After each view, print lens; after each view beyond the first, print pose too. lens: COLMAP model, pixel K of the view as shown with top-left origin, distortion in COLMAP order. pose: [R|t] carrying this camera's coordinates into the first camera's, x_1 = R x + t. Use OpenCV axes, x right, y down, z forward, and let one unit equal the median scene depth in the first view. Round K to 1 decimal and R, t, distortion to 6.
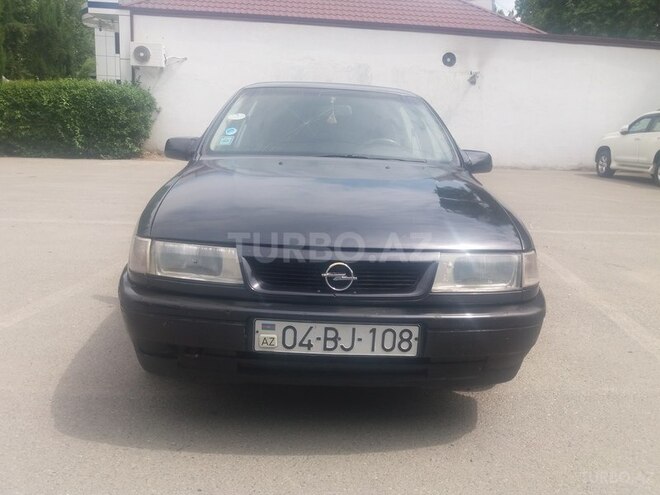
lens RADIAL K [[561.6, 0, 330.5], [0, 561.6, 192.4], [0, 0, 1]] dist [0.016608, -0.071667]
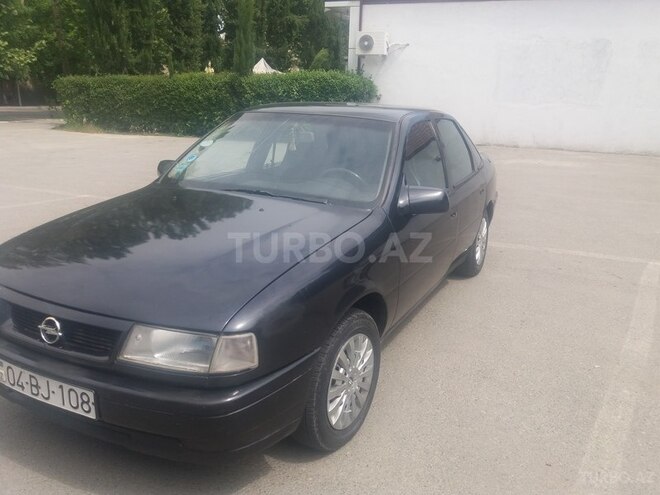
lens RADIAL K [[561.6, 0, 321.2], [0, 561.6, 203.4], [0, 0, 1]] dist [0.016608, -0.071667]
pose [[0.885210, 0.068405, -0.460134, 0.098050], [-0.041501, 0.996798, 0.068346, -0.019456], [0.463336, -0.041405, 0.885215, 0.030293]]
